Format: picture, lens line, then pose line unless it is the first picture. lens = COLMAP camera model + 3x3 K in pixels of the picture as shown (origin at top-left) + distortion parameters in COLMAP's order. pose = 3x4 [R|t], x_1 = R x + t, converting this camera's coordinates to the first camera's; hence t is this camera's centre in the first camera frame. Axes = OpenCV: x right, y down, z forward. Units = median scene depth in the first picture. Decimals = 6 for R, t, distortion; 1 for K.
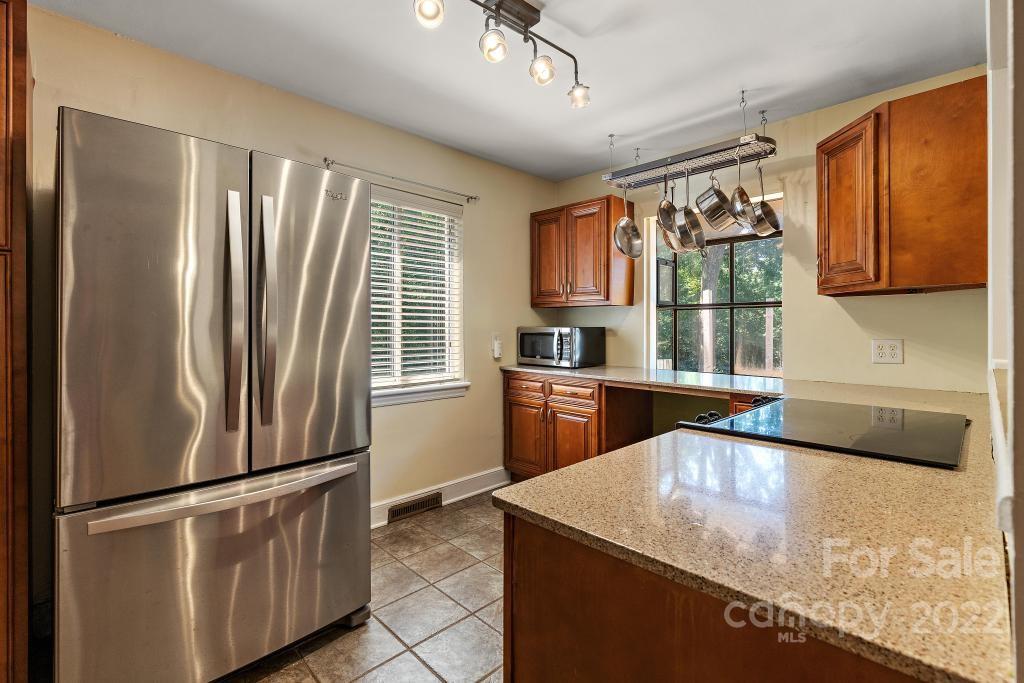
lens RADIAL K [[463.0, 0, 518.3], [0, 463.0, 331.8], [0, 0, 1]] dist [0.001380, -0.000208]
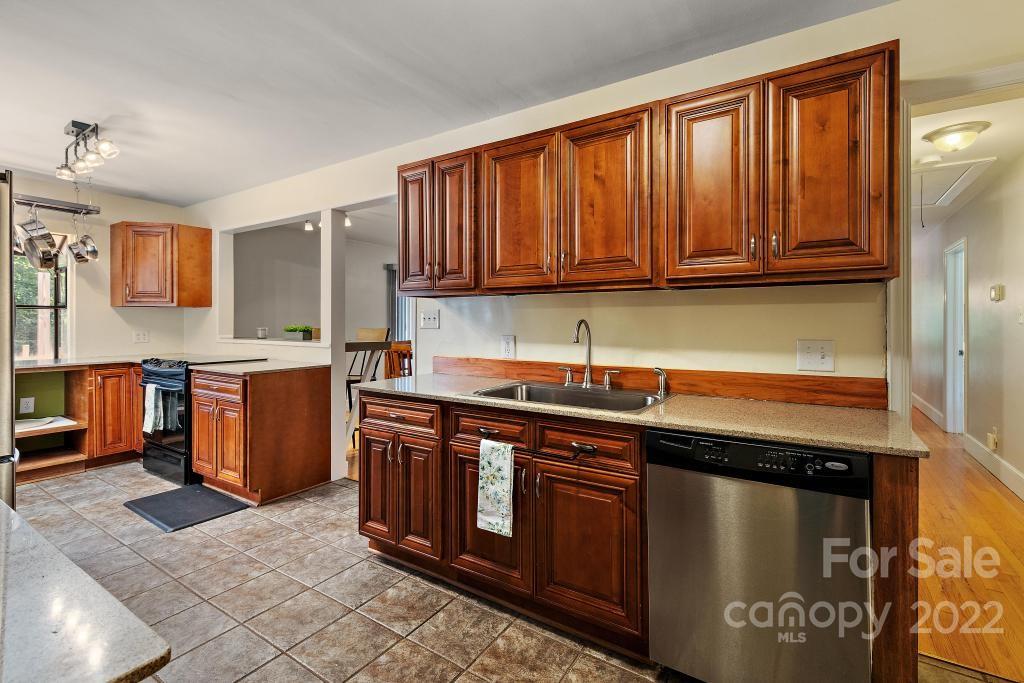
lens RADIAL K [[466.7, 0, 516.9], [0, 466.7, 326.3], [0, 0, 1]] dist [0.001466, -0.000164]
pose [[-0.214645, -0.005521, 0.976677, -1.053757], [0.006261, 0.999956, 0.007029, -0.002327], [-0.976672, 0.007624, -0.214601, -0.071183]]
